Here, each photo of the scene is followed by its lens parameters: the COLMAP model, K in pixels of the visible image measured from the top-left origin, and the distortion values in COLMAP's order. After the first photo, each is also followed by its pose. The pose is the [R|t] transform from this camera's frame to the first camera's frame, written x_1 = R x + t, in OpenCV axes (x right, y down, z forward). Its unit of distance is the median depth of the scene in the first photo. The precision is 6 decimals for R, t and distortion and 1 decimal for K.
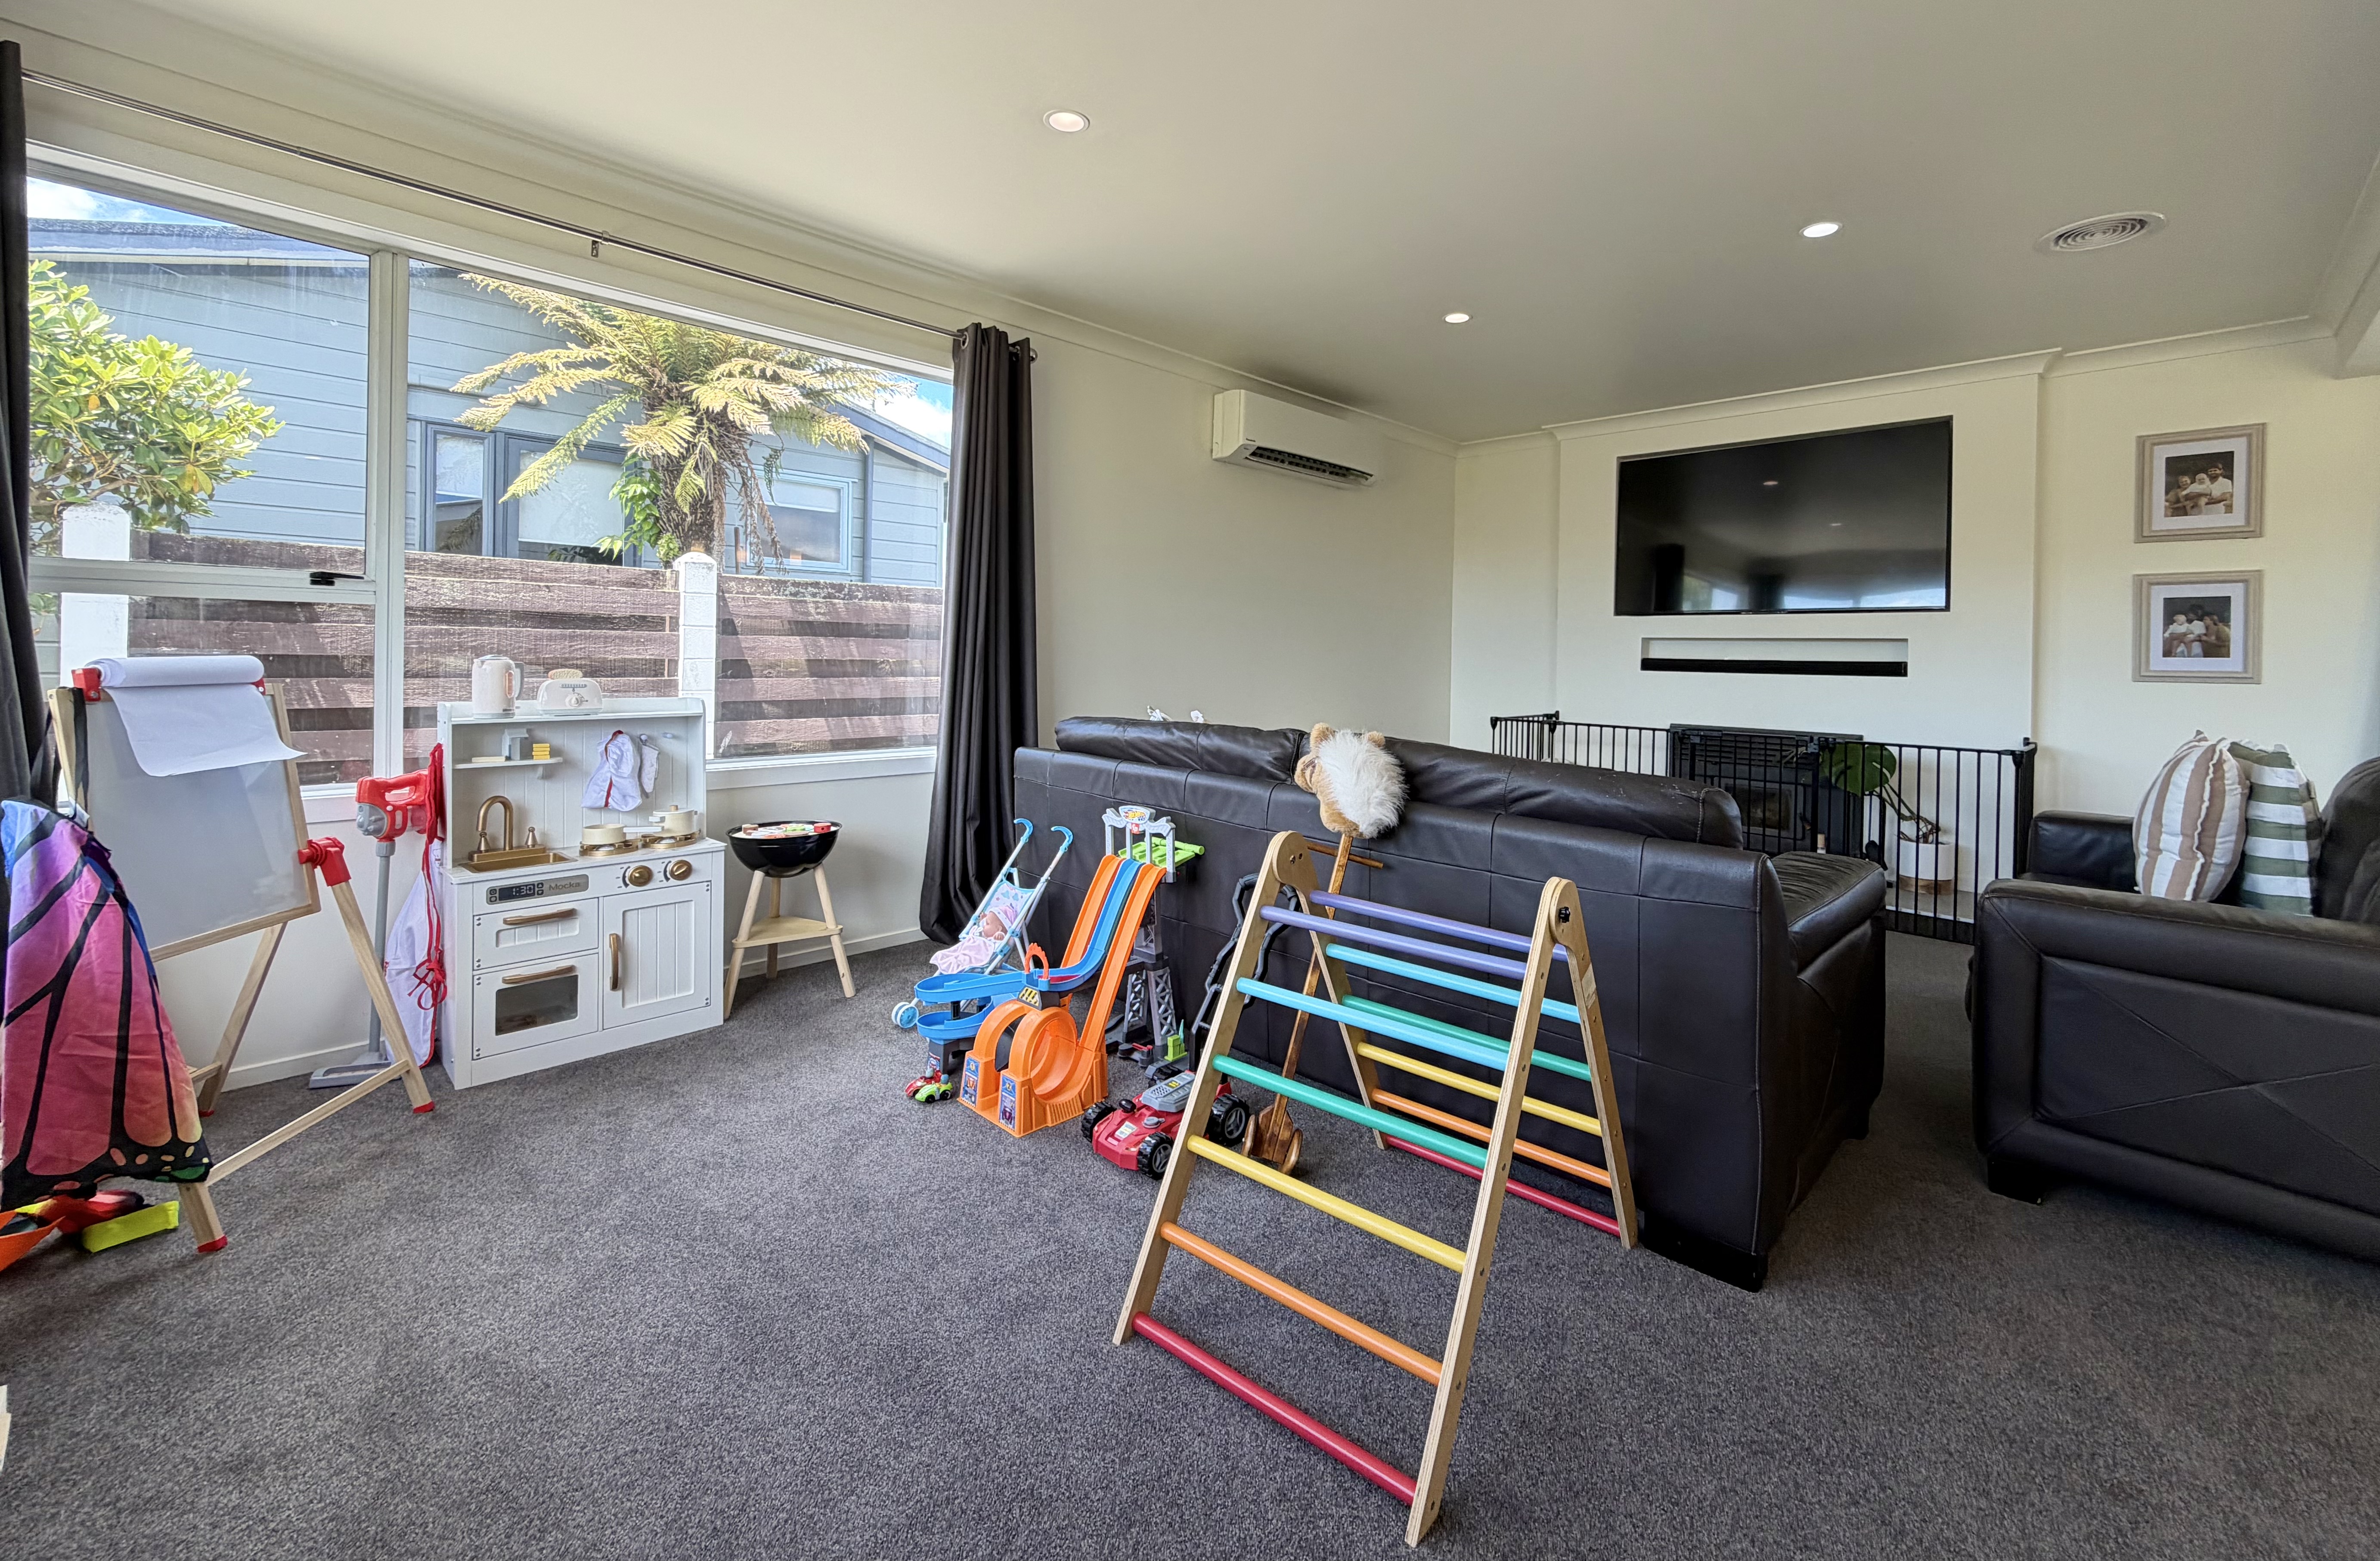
lens RADIAL K [[968.1, 0, 1265.8], [0, 968.1, 659.5], [0, 0, 1]] dist [0.001679, -0.000587]
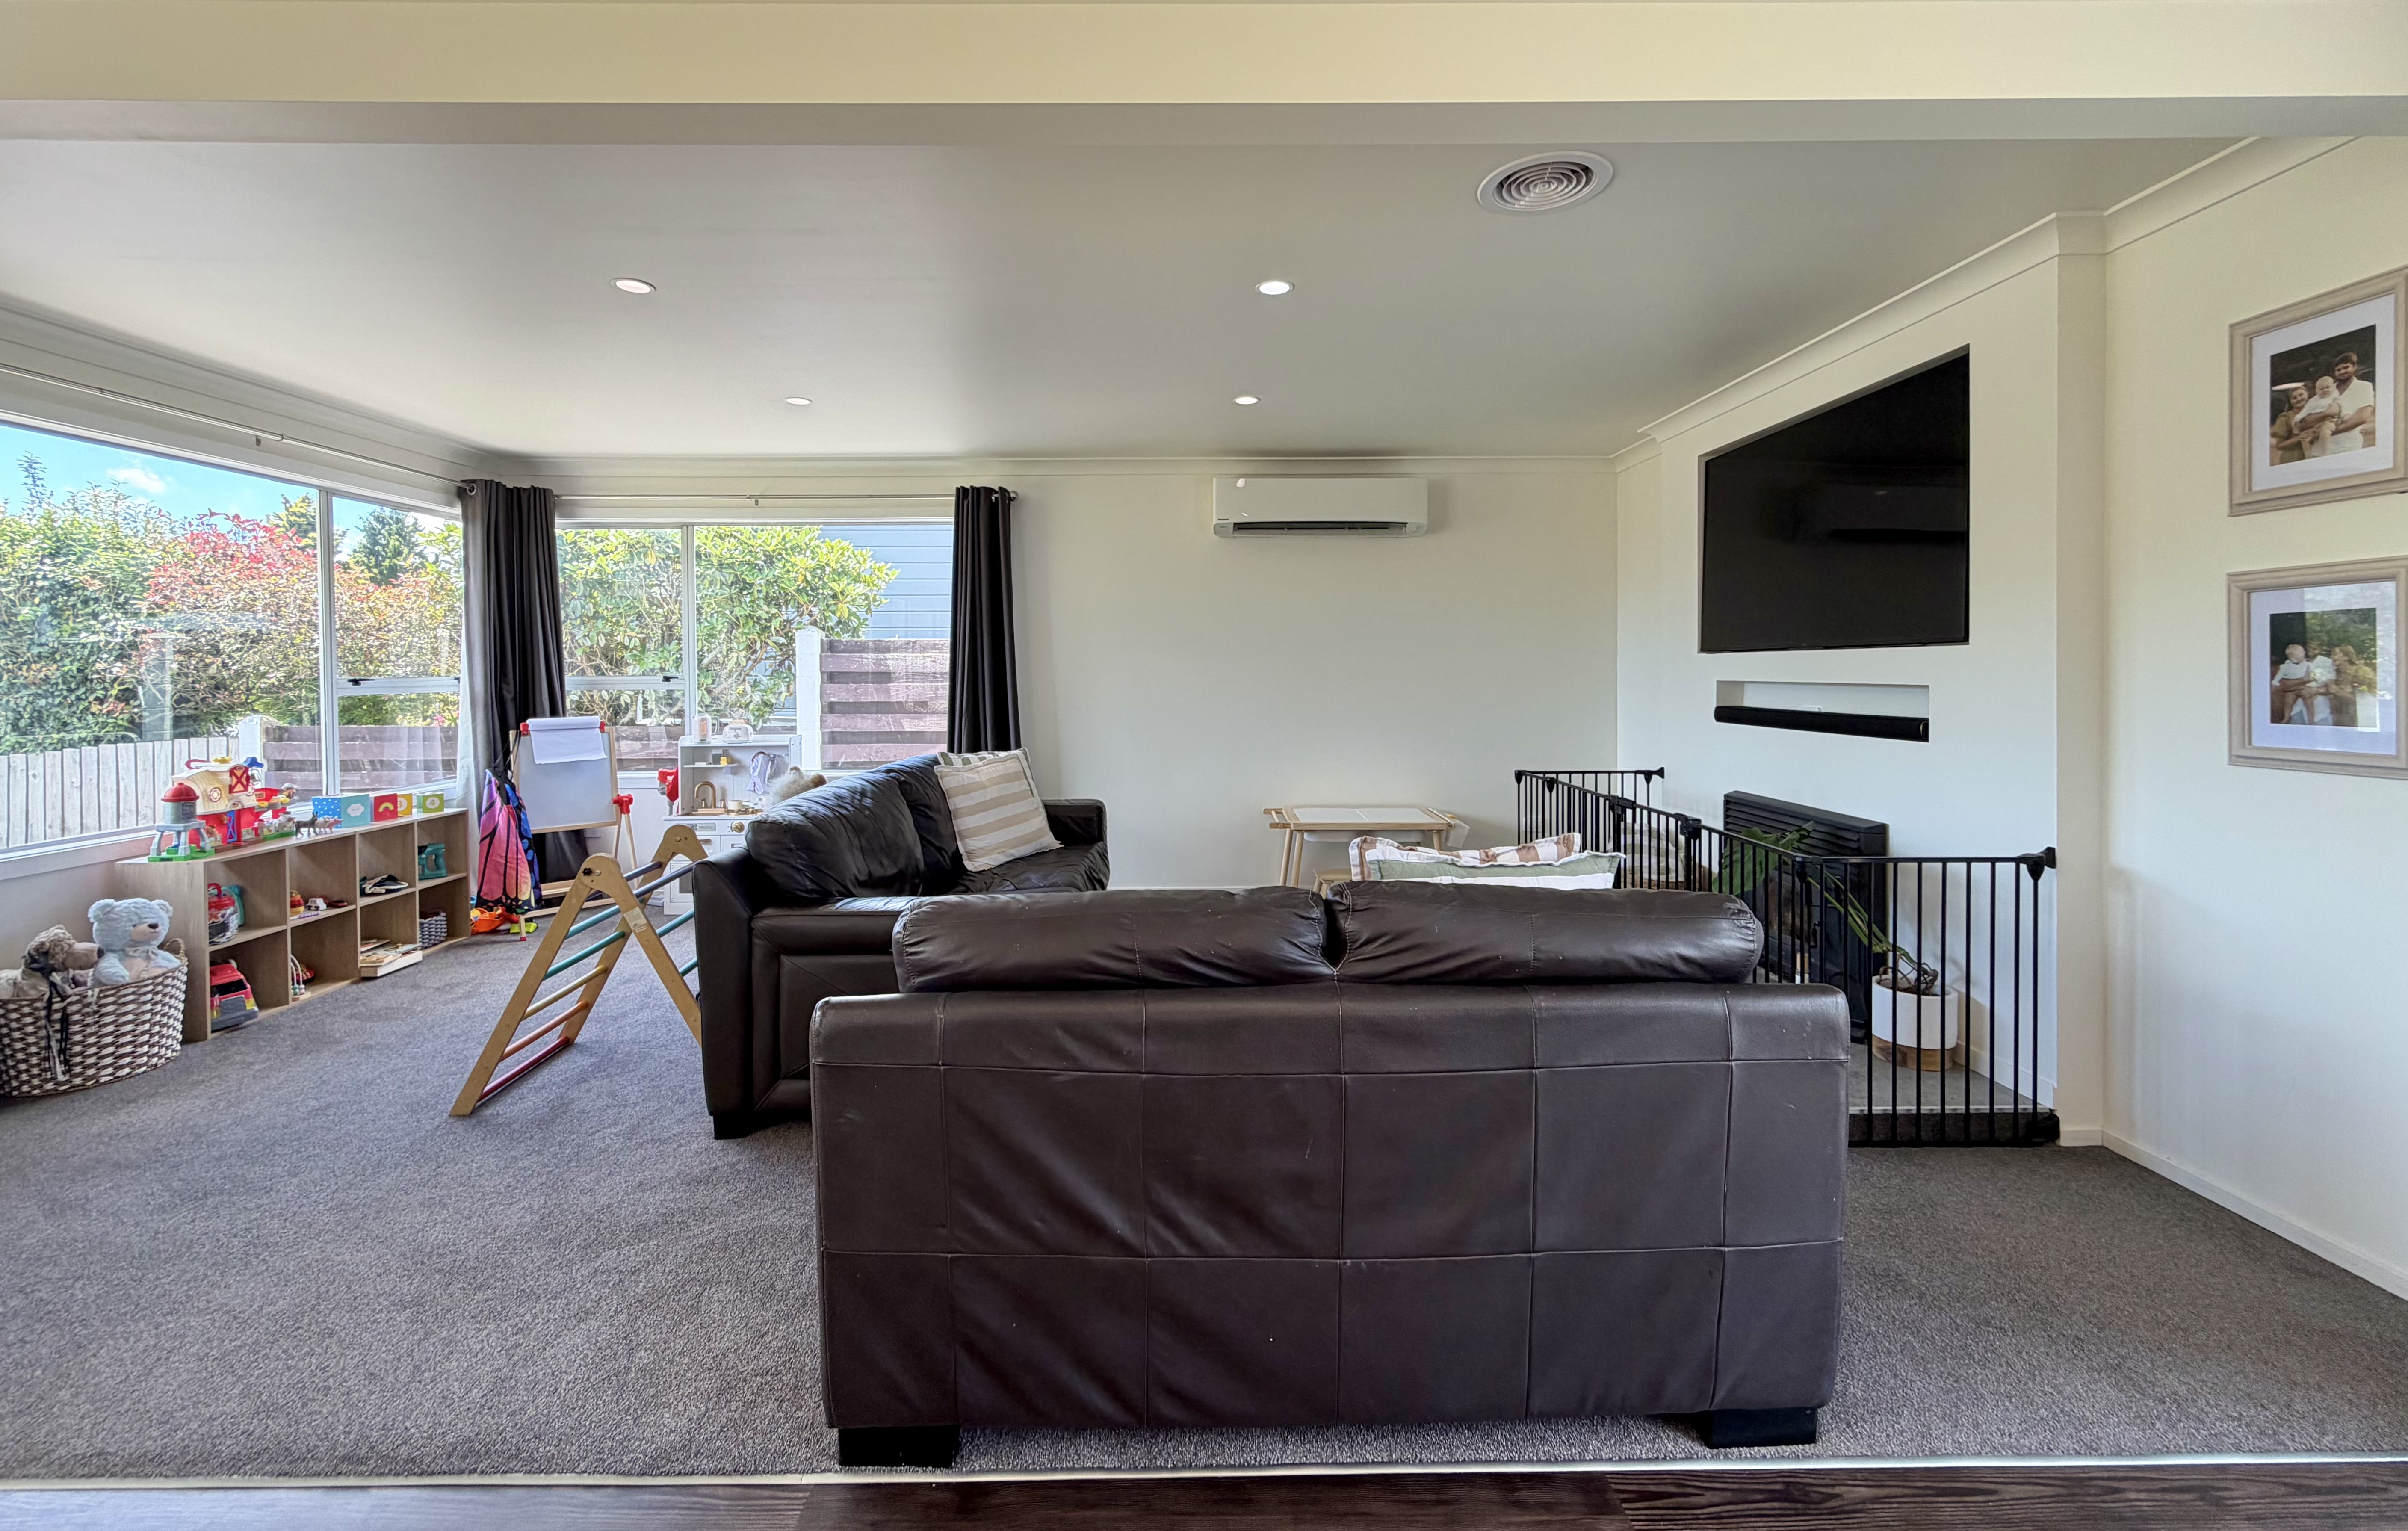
lens RADIAL K [[996.1, 0, 1208.6], [0, 996.1, 686.8], [0, 0, 1]] dist [0.012810, -0.000023]
pose [[0.693562, -0.009219, -0.720338, 0.946989], [0.013188, 0.999913, -0.000100, -0.031474], [0.720276, -0.009430, 0.693624, 0.180930]]
